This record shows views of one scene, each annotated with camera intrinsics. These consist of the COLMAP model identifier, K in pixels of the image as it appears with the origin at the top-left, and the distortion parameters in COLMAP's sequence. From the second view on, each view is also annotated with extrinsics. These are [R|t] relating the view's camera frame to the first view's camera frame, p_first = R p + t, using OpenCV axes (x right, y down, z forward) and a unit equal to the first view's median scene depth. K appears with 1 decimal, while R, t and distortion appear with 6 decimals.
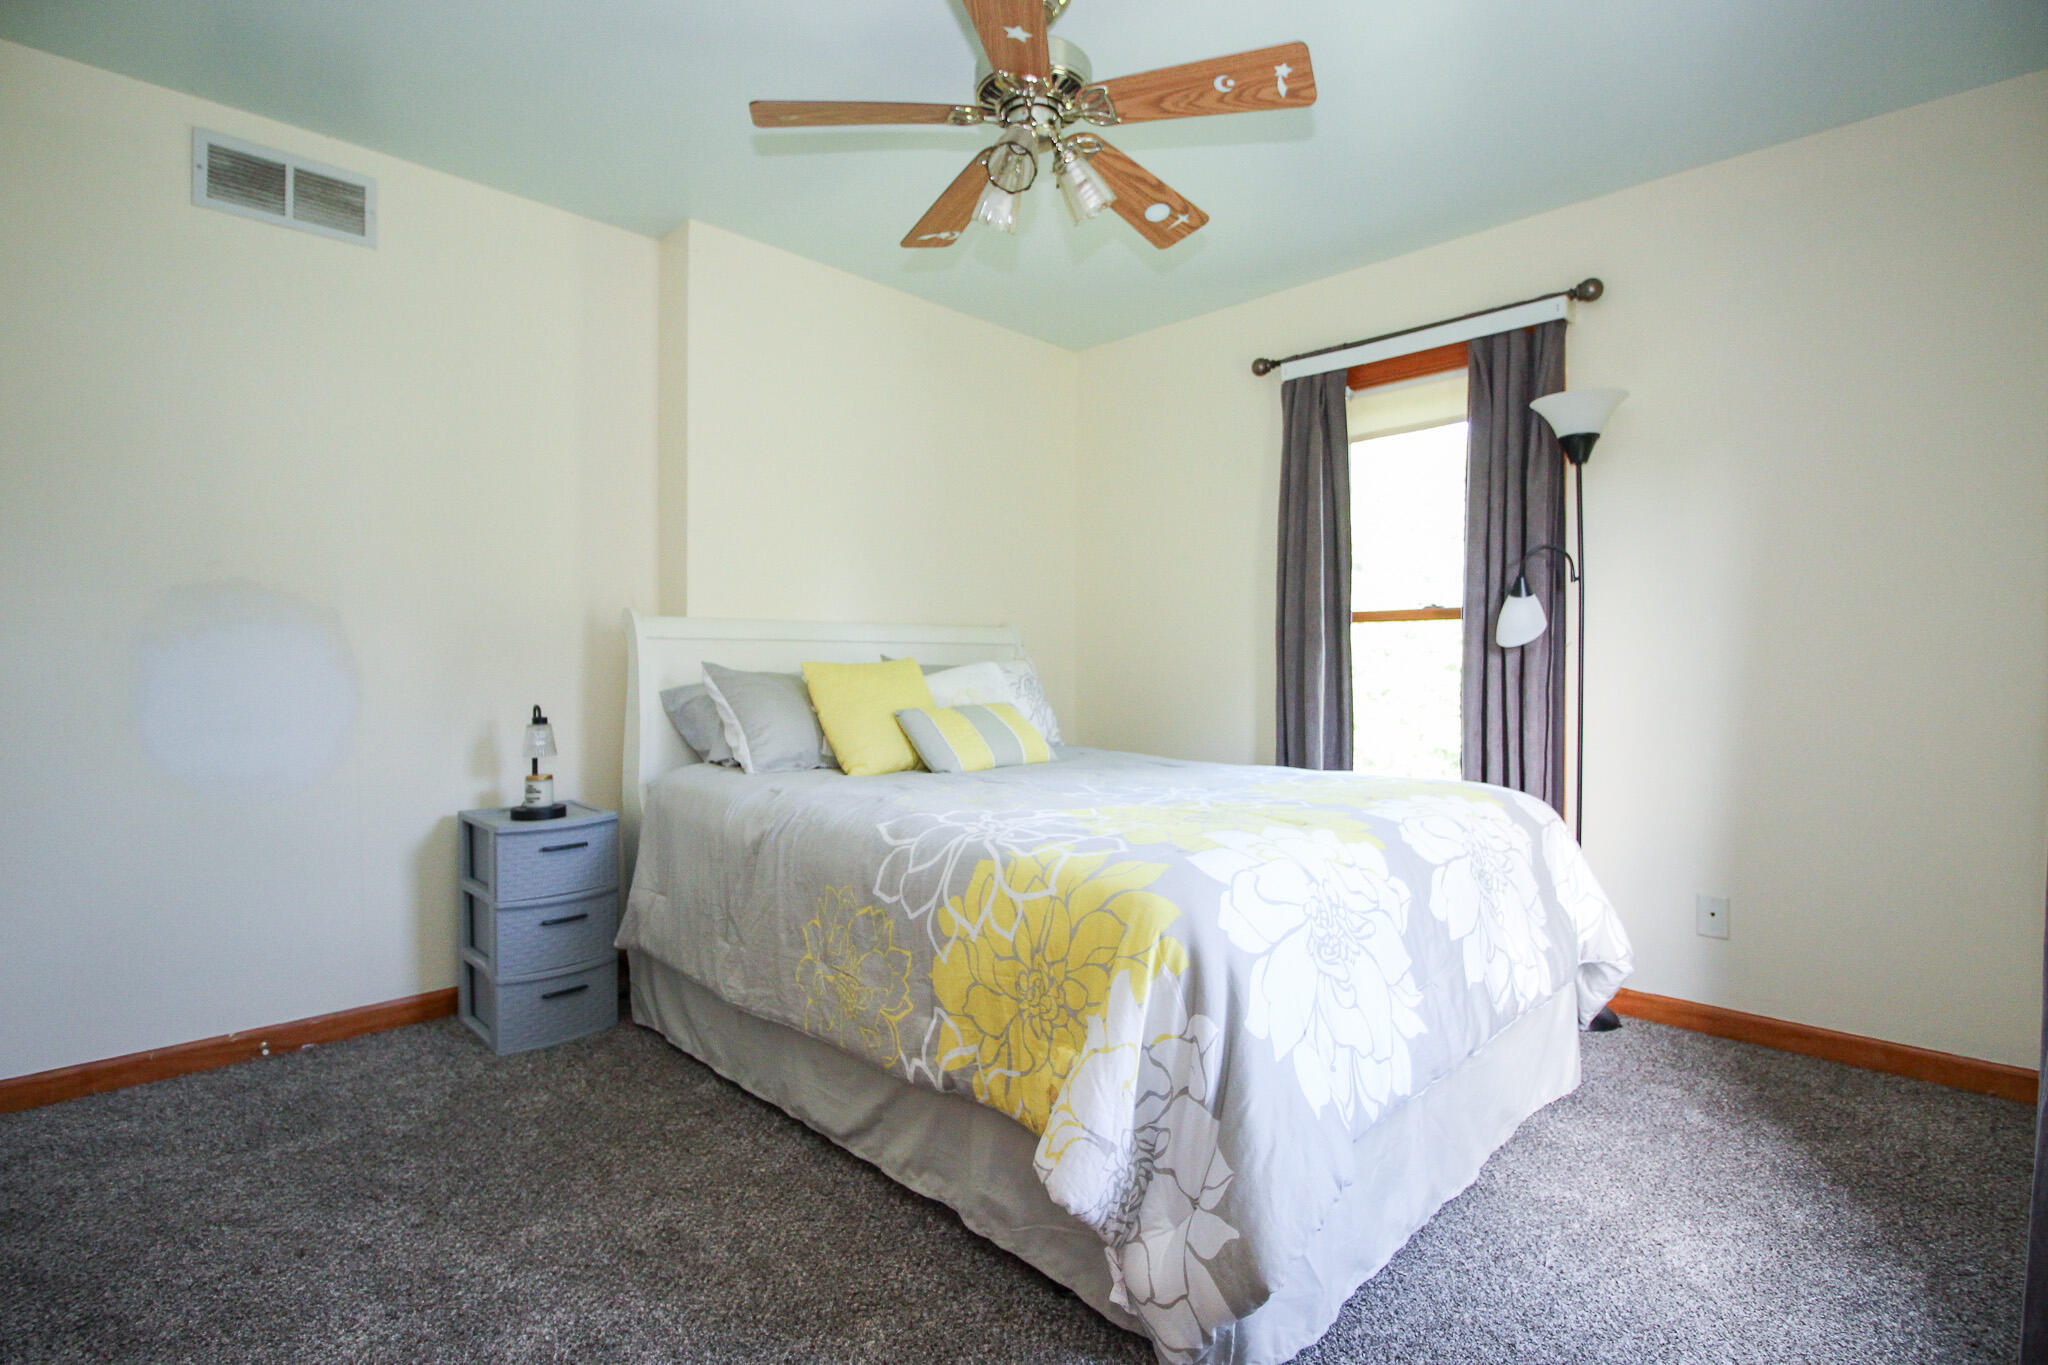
lens RADIAL K [[947.0, 0, 1024.0], [0, 947.0, 682.5], [0, 0, 1]] dist [-0.007515, -0.007729]
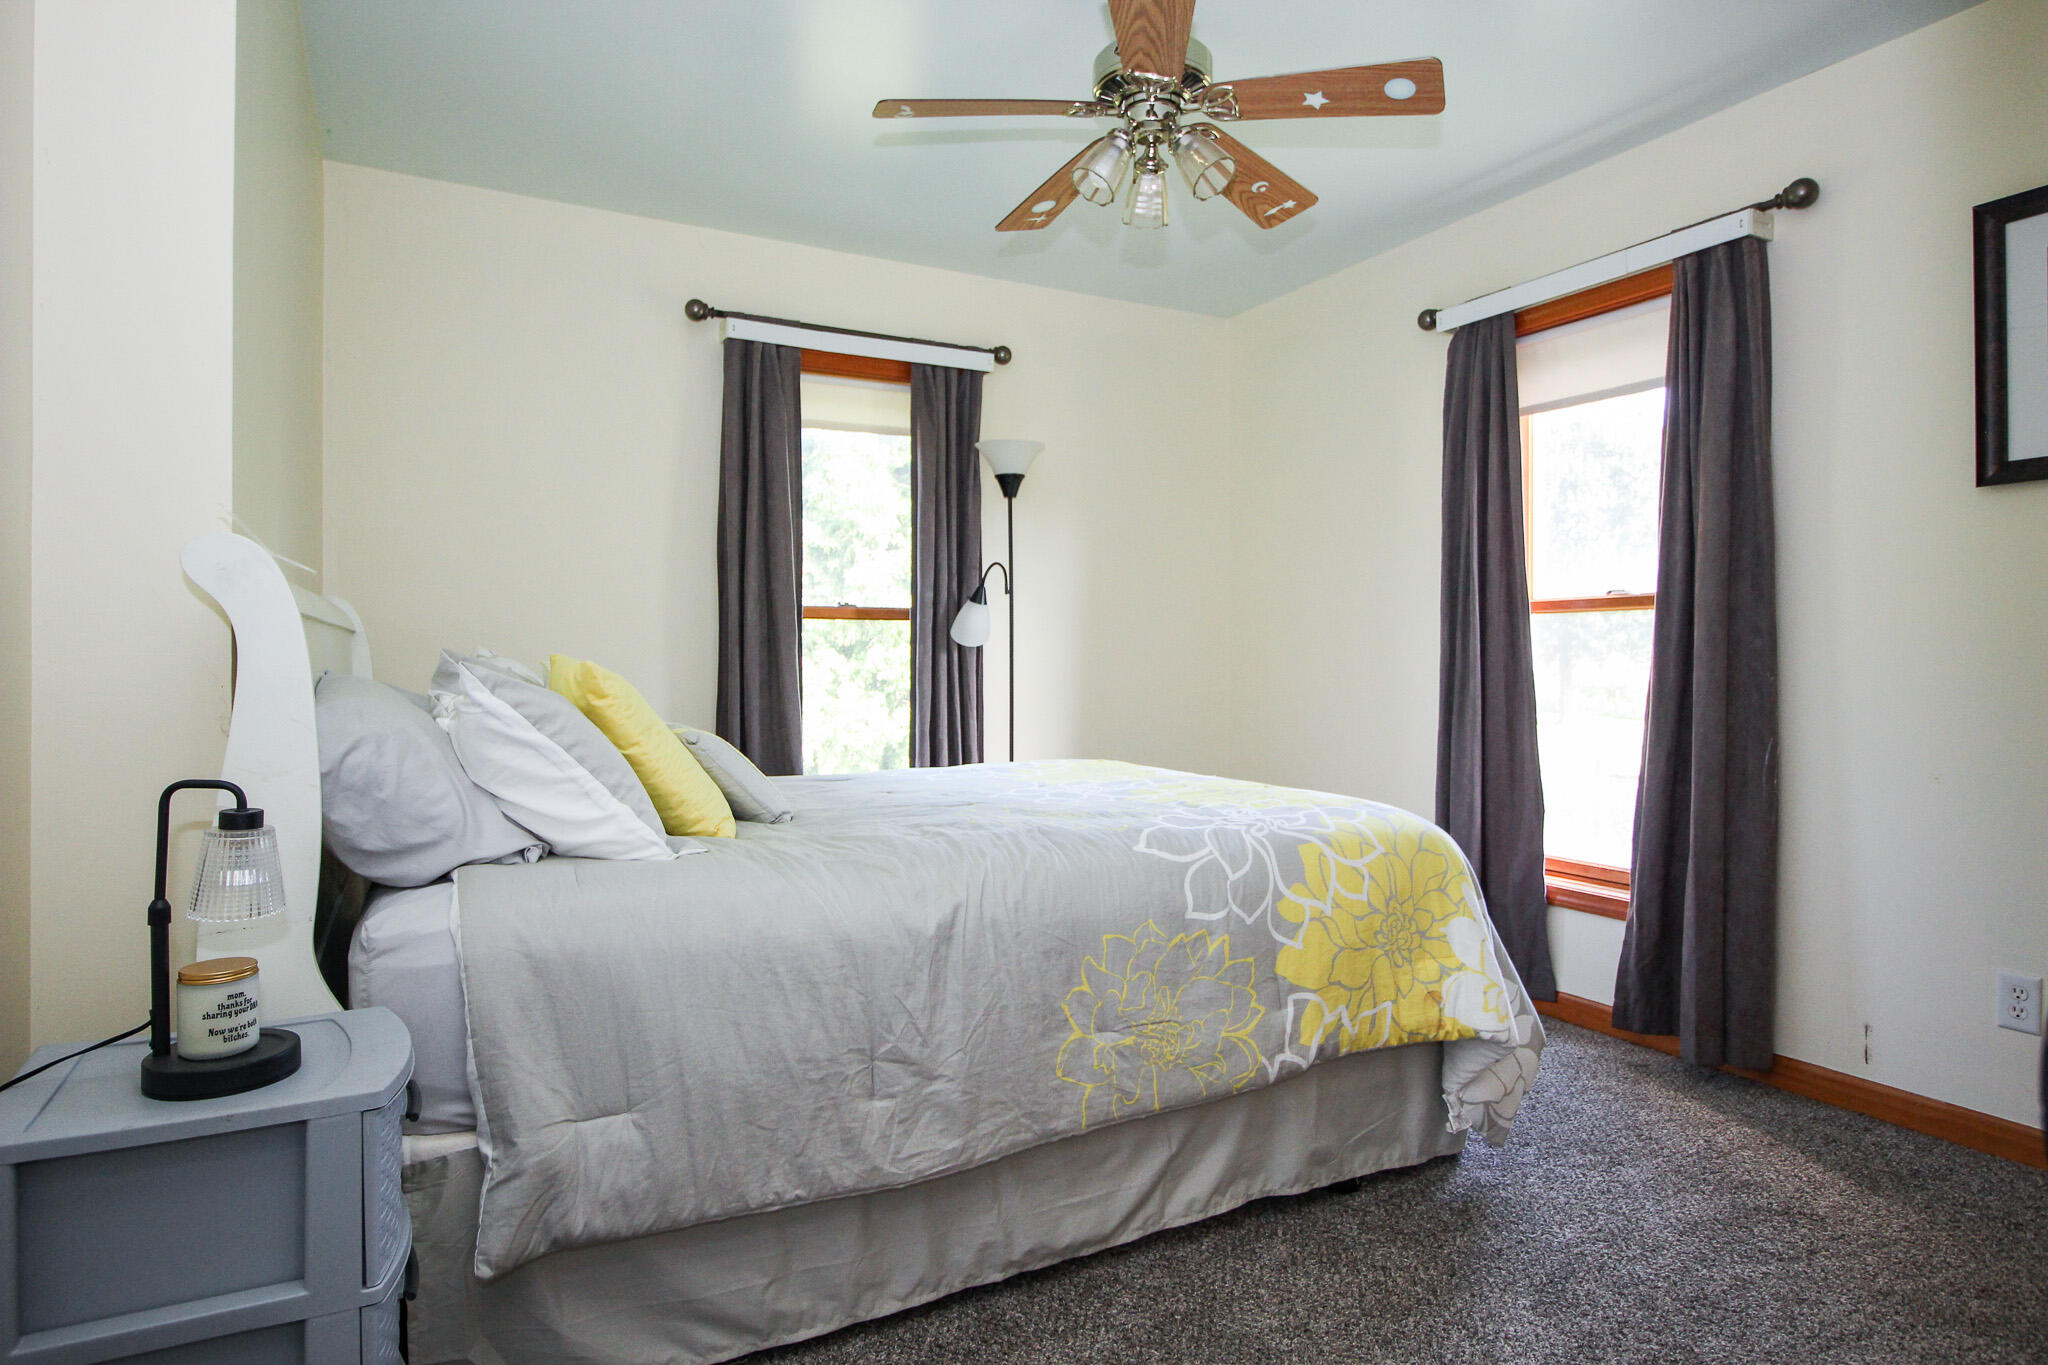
lens RADIAL K [[1146.0, 0, 1024.0], [0, 1146.0, 682.5], [0, 0, 1]] dist [0.000824, 0.000337]
pose [[0.302732, -0.022148, 0.952818, -1.143206], [0.021249, 0.999638, 0.016485, -0.022237], [-0.952839, 0.015256, 0.303093, 0.743573]]
